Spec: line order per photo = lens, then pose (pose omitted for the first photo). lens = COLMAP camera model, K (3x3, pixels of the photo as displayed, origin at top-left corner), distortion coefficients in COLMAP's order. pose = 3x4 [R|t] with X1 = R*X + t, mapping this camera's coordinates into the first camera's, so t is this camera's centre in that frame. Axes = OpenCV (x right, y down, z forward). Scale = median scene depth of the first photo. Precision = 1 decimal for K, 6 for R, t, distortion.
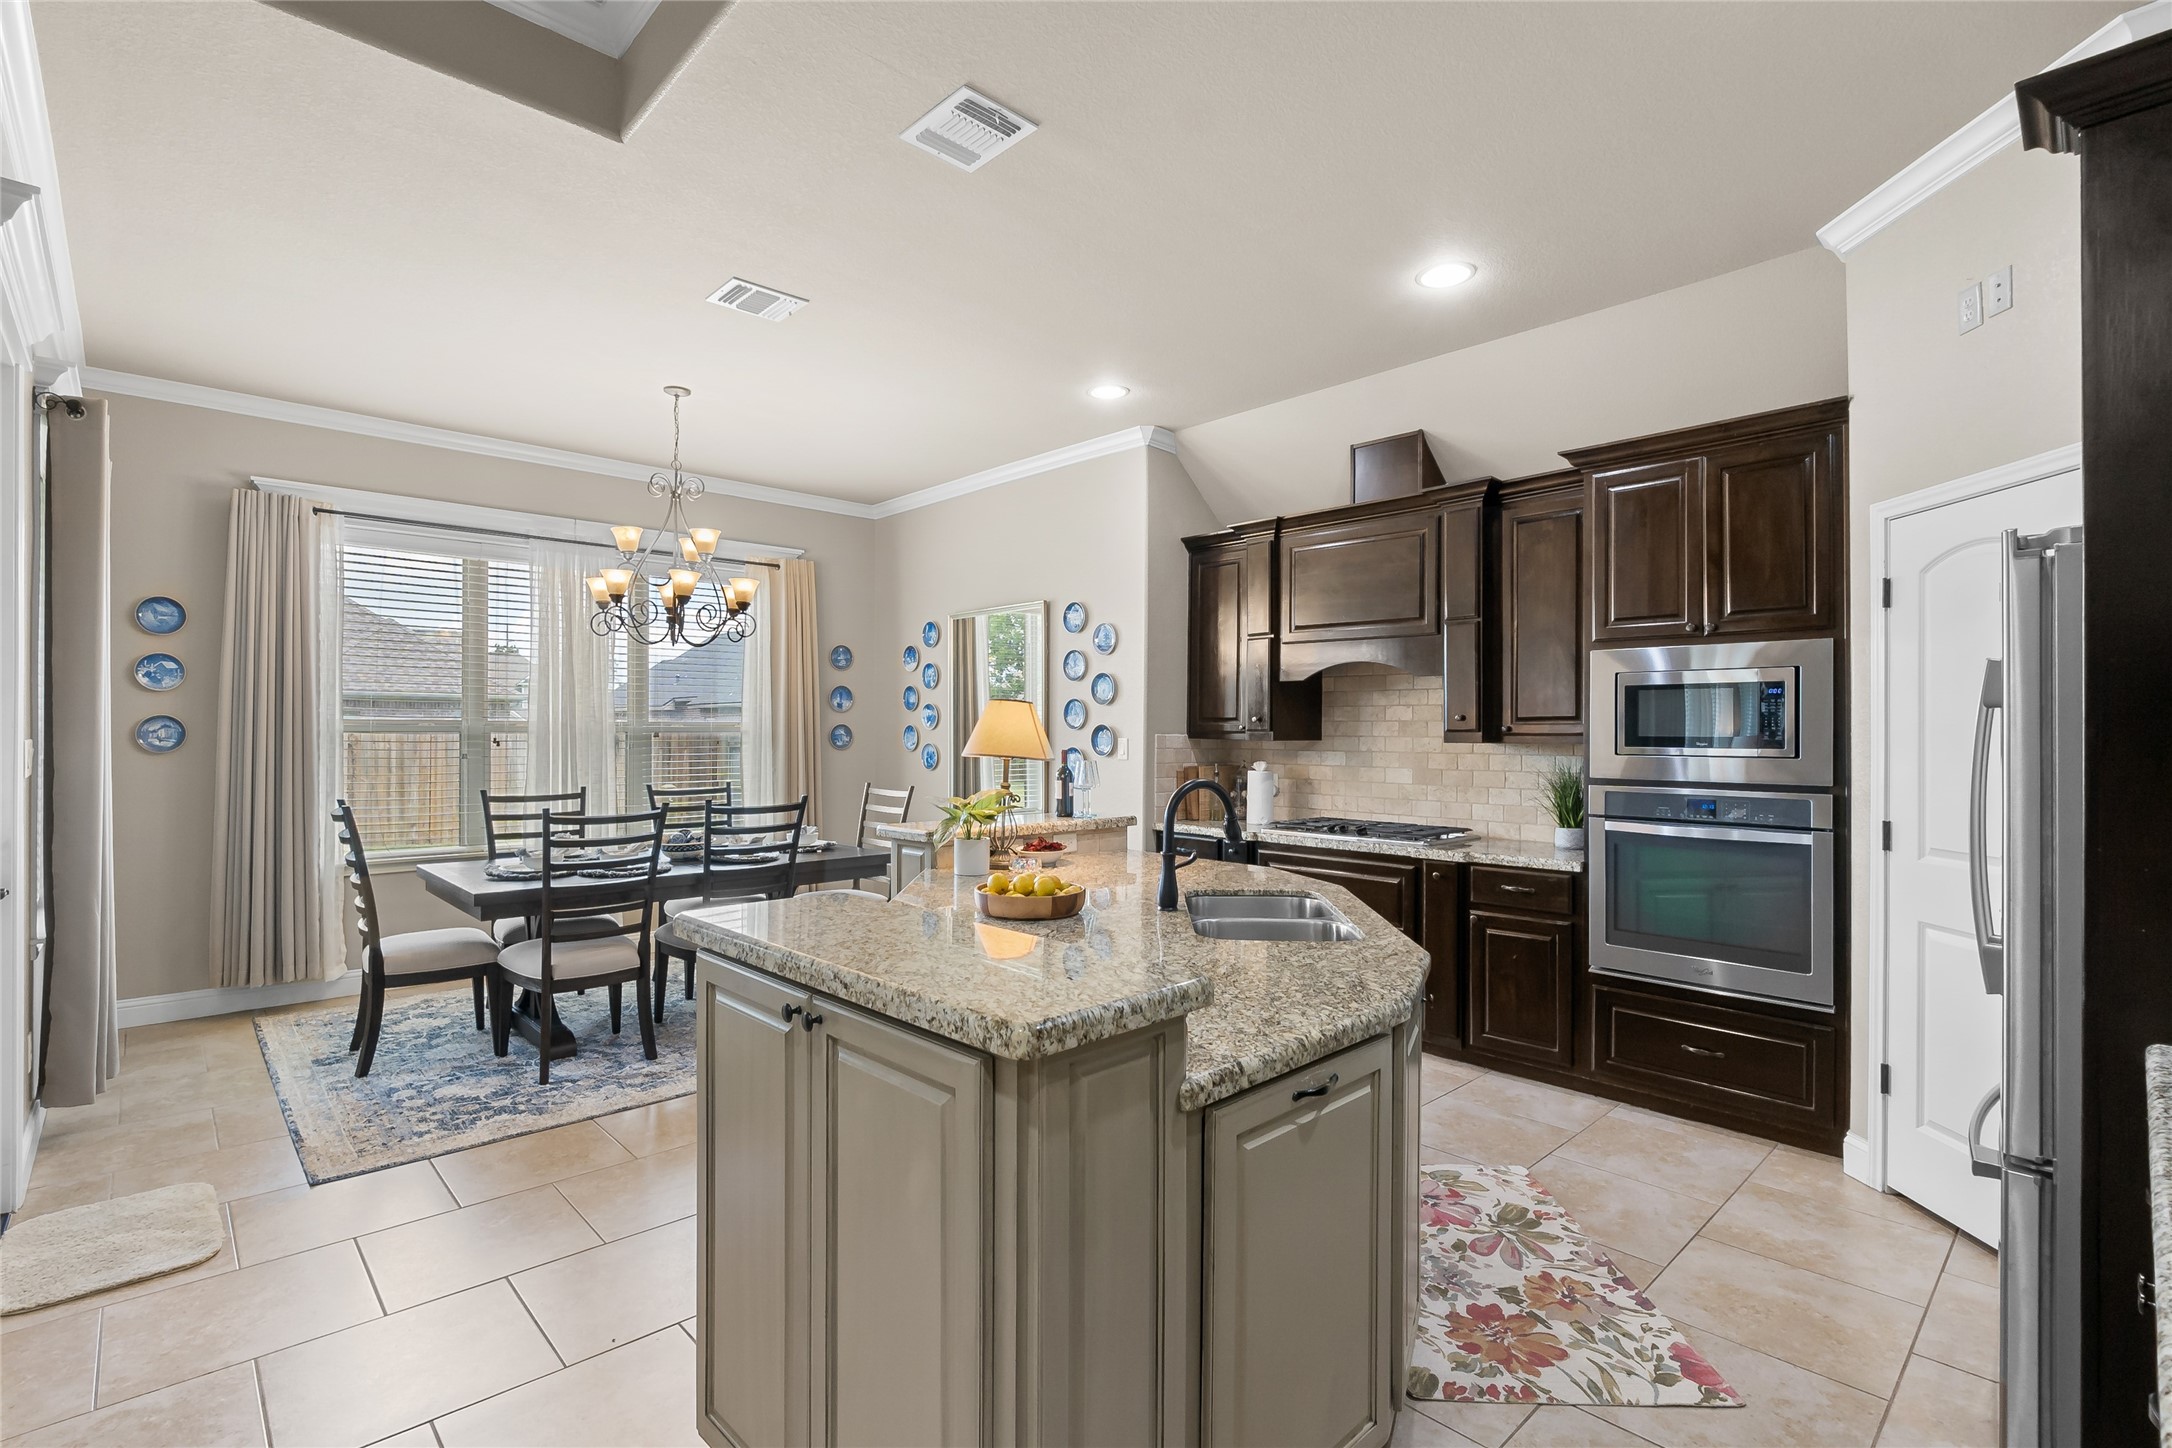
lens RADIAL K [[1002.3, 0, 1090.9], [0, 1002.3, 729.9], [0, 0, 1]] dist [-0.003748, -0.000514]
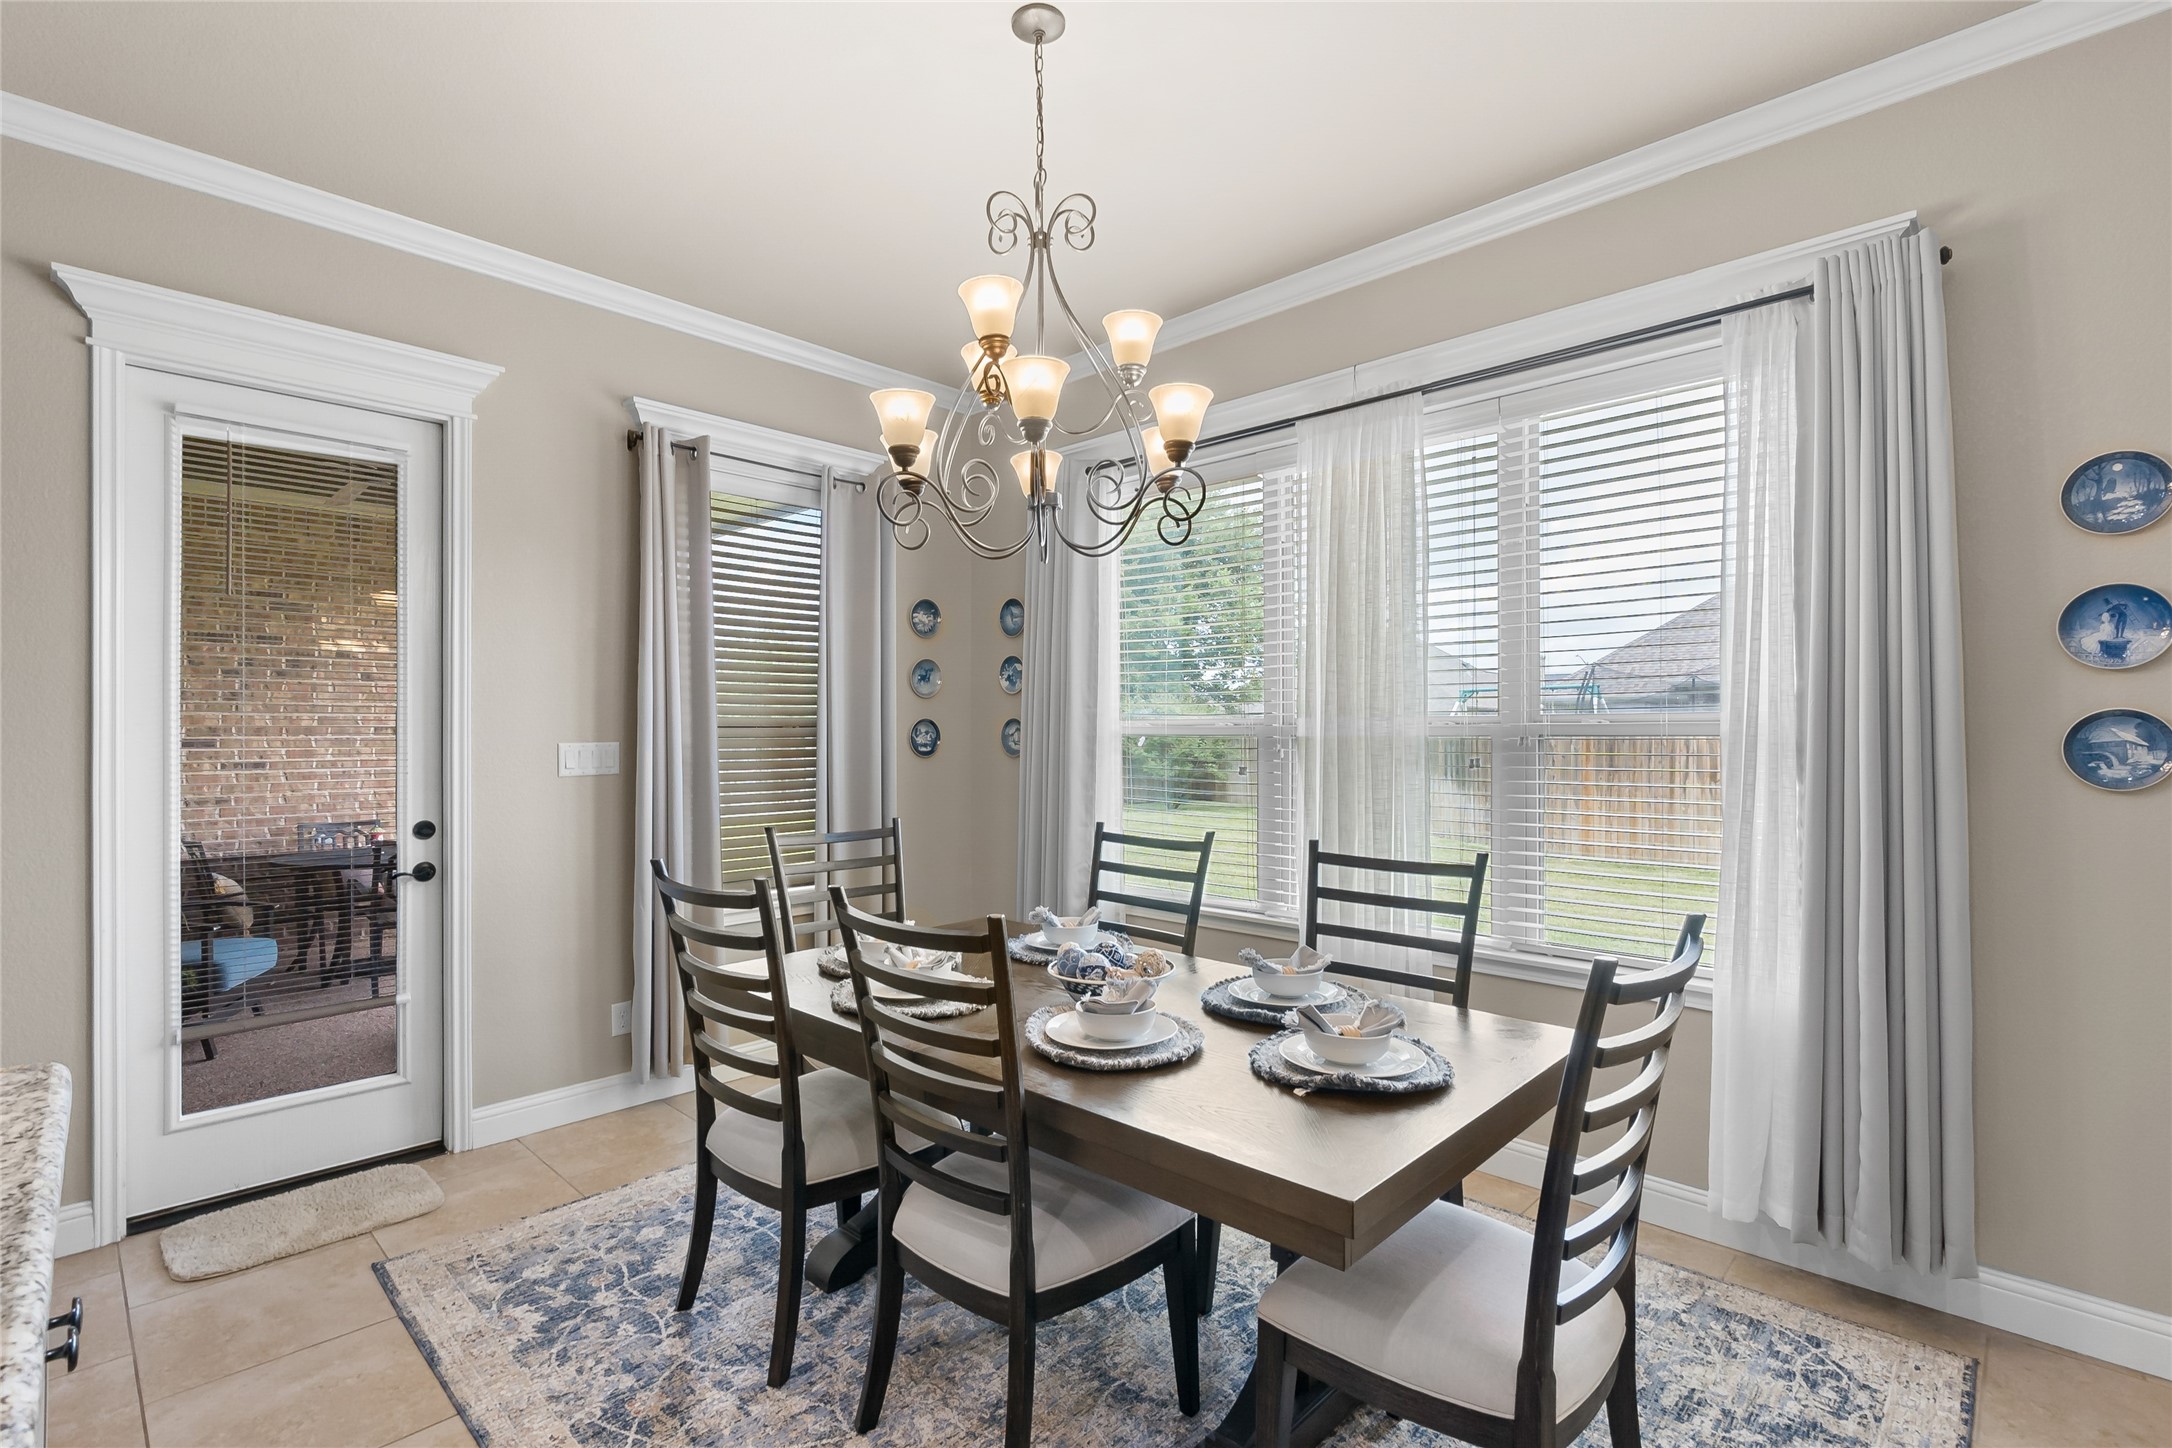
lens RADIAL K [[1002.3, 0, 1054.7], [0, 1002.3, 728.9], [0, 0, 1]] dist [-0.003748, -0.000514]
pose [[0.040372, -0.005031, -0.999172, 0.069606], [0.003362, 0.999982, -0.004899, 0.001207], [0.999179, -0.003162, 0.040388, 1.063310]]
